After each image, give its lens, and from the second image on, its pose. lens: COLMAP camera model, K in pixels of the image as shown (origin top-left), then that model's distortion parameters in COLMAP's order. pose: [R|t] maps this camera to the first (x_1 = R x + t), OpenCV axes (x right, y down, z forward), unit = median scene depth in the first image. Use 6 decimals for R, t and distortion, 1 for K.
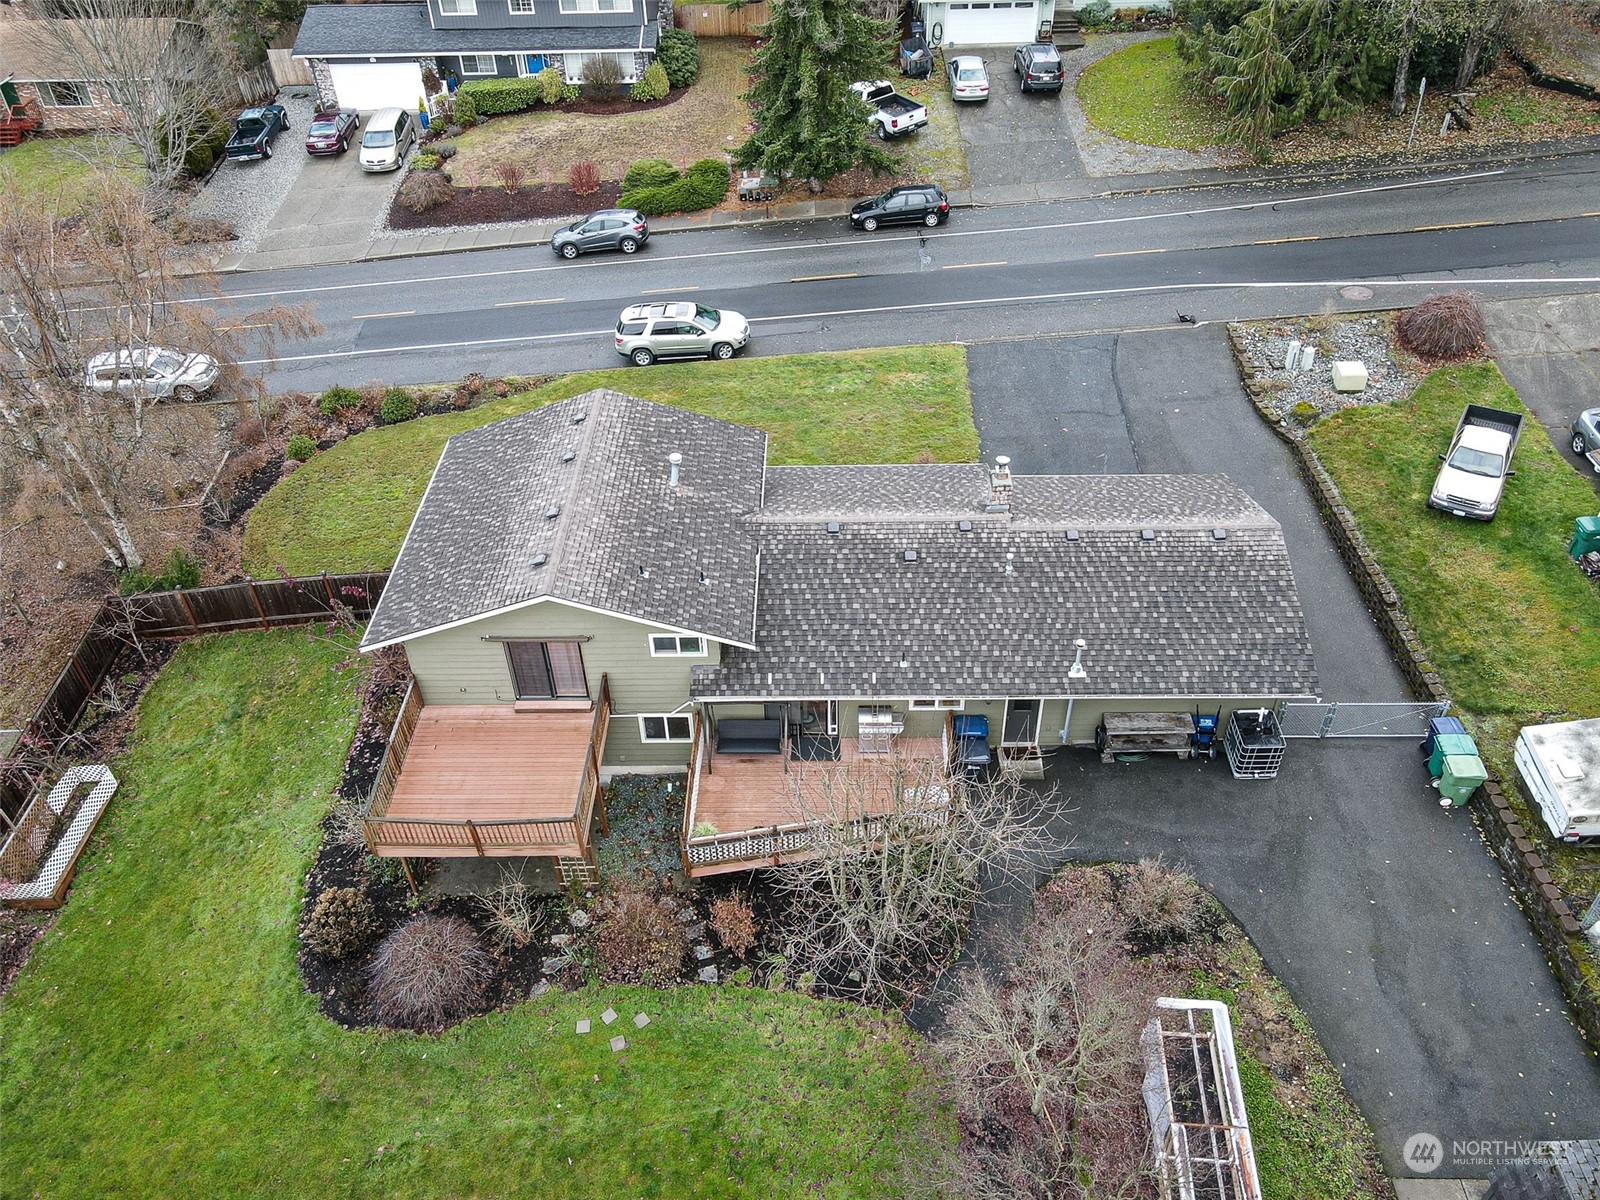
lens RADIAL K [[1255.1, 0, 795.4], [0, 1255.1, 578.4], [0, 0, 1]] dist [0.004828, 0.016587]
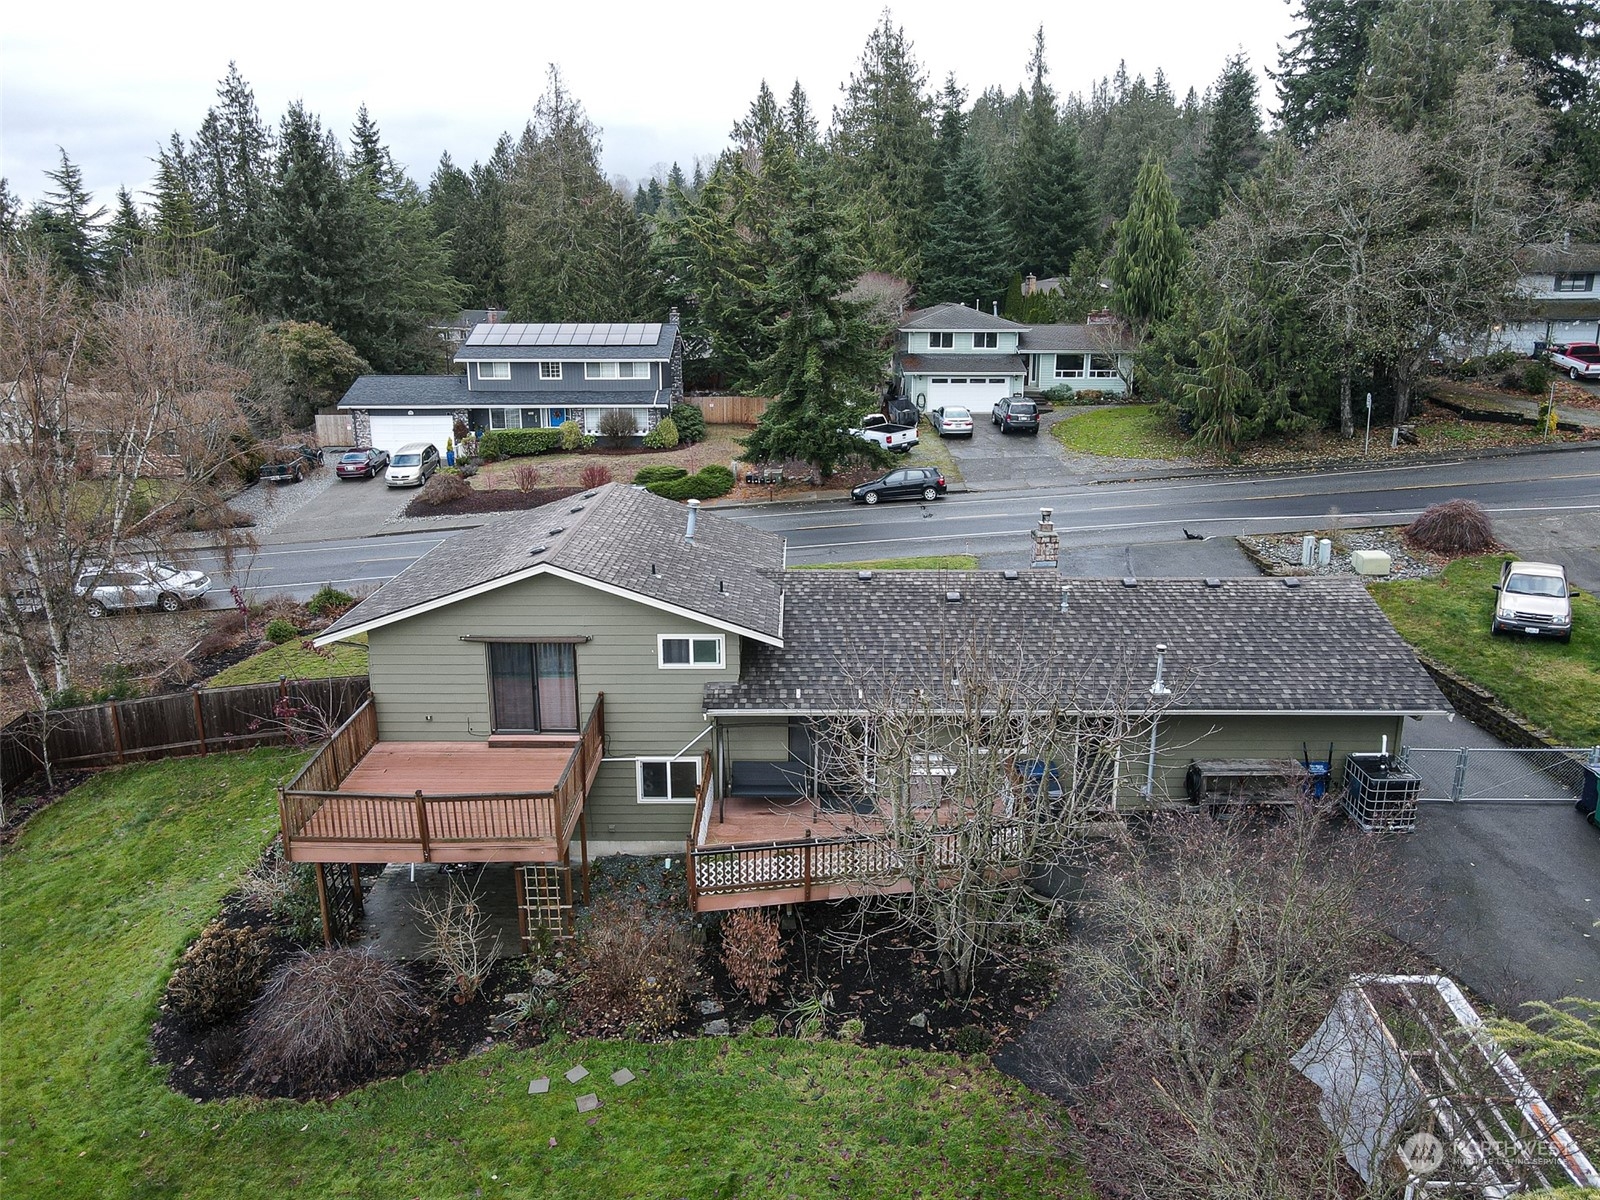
lens RADIAL K [[1187.2, 0, 796.8], [0, 1187.2, 573.2], [0, 0, 1]] dist [0.007905, 0.011887]
pose [[0.999535, 0.021030, 0.022088, -0.039125], [-0.009805, 0.907368, -0.420222, 0.329321], [-0.028880, 0.419810, 0.907152, 0.233553]]
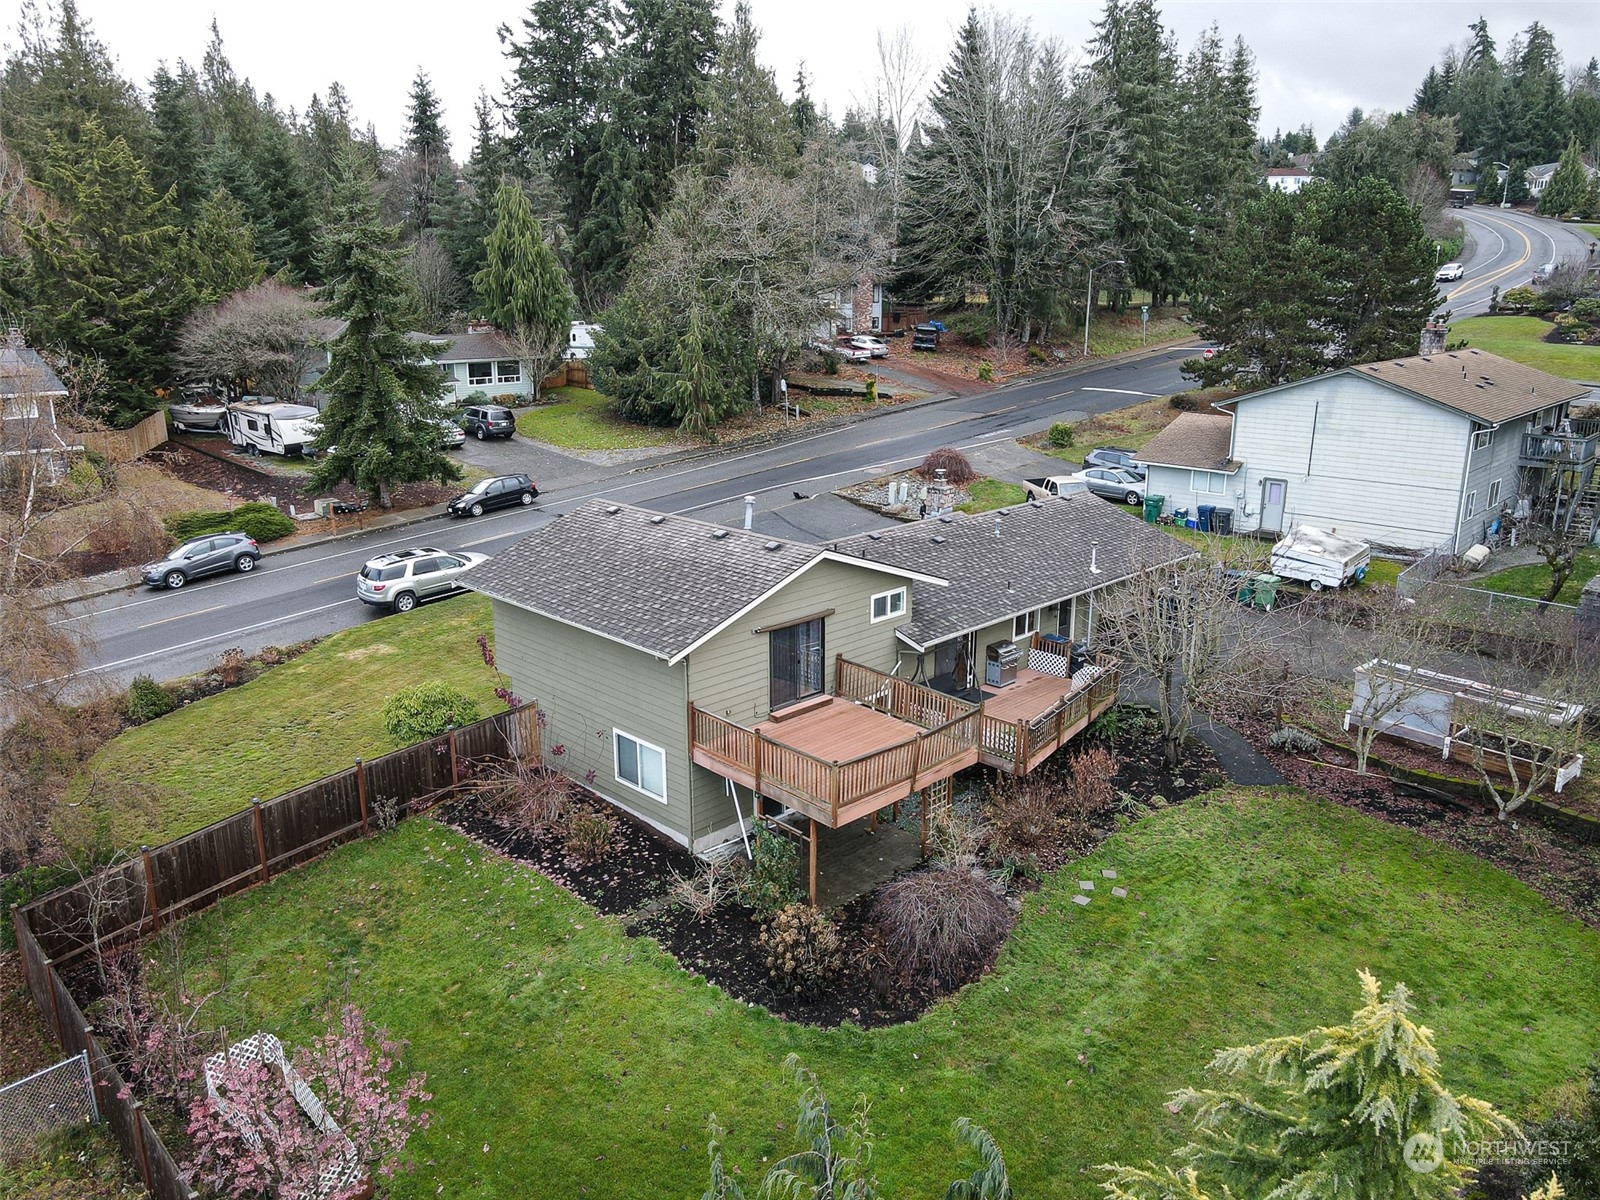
lens RADIAL K [[1187.2, 0, 796.8], [0, 1187.2, 573.2], [0, 0, 1]] dist [0.007905, 0.011887]
pose [[0.695391, -0.150437, 0.702709, -0.818377], [0.438941, 0.863156, -0.249584, 0.238198], [-0.569001, 0.482006, 0.666264, 0.342738]]
